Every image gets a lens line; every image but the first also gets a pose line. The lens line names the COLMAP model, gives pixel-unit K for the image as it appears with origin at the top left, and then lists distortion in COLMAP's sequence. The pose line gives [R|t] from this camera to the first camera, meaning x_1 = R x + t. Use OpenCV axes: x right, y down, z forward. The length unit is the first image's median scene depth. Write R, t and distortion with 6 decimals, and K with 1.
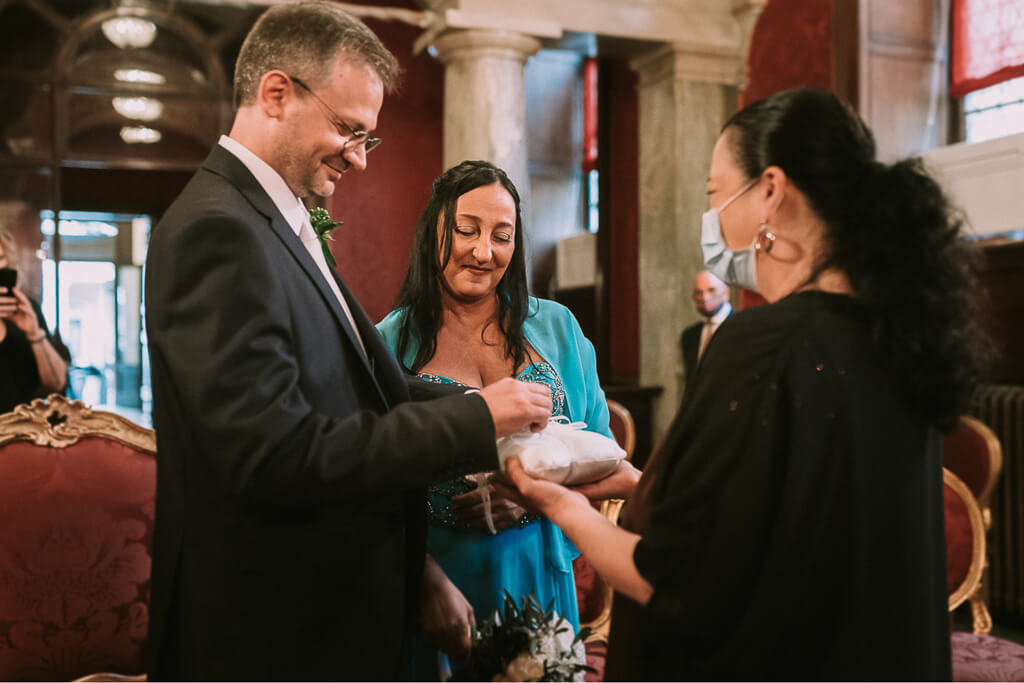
lens RADIAL K [[1053.0, 0, 498.0], [0, 1053.0, 355.2], [0, 0, 1]] dist [-0.001236, 0.020522]
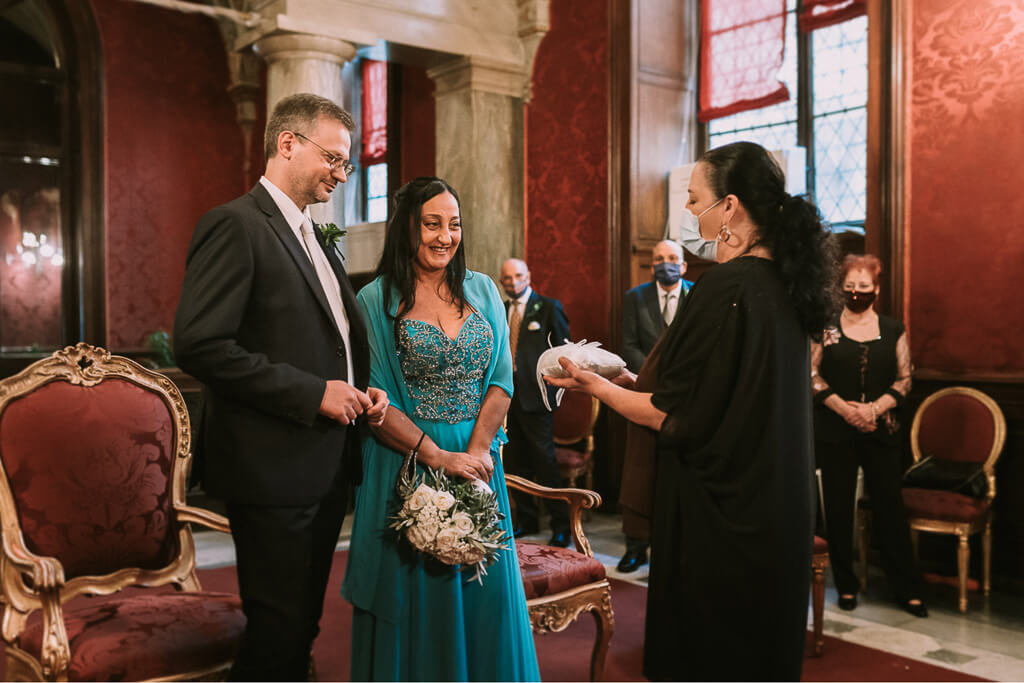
lens RADIAL K [[1053.0, 0, 498.0], [0, 1053.0, 355.2], [0, 0, 1]] dist [-0.001236, 0.020522]
pose [[0.965719, 0.000567, 0.259588, -0.111828], [-0.002846, 0.999961, 0.008402, 0.016330], [-0.259573, -0.008853, 0.965683, -0.120028]]
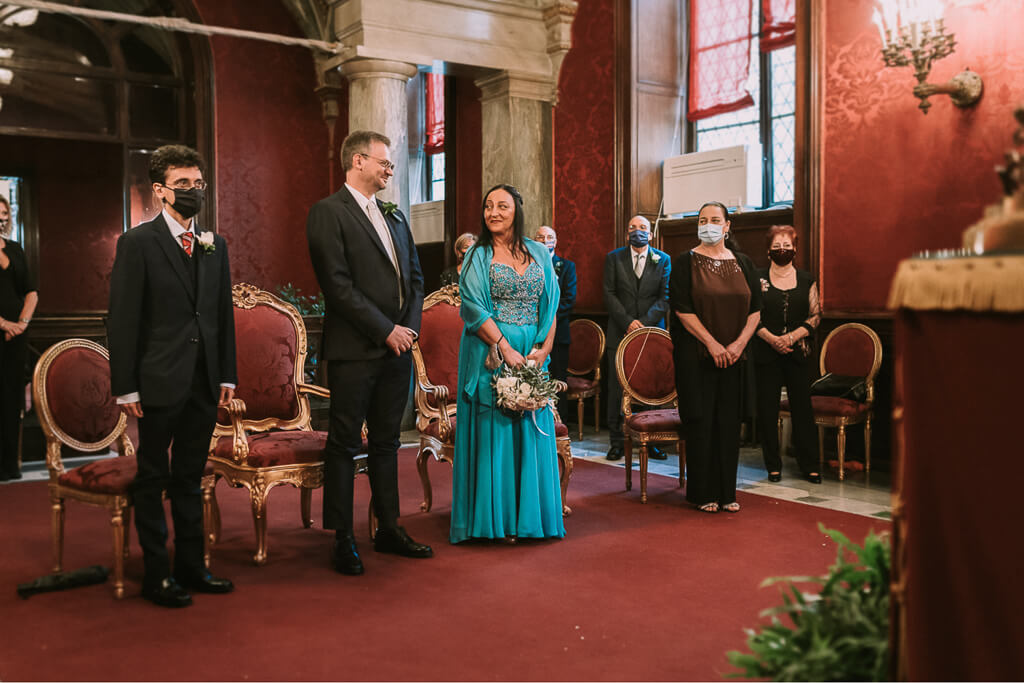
lens RADIAL K [[1025.4, 0, 512.0], [0, 1025.4, 341.5], [0, 0, 1]] dist [0.006908, 0.005744]
pose [[0.978505, -0.004191, 0.206182, -0.132160], [-0.000834, 0.999705, 0.024279, 0.041324], [-0.206223, -0.023929, 0.978212, -0.421360]]
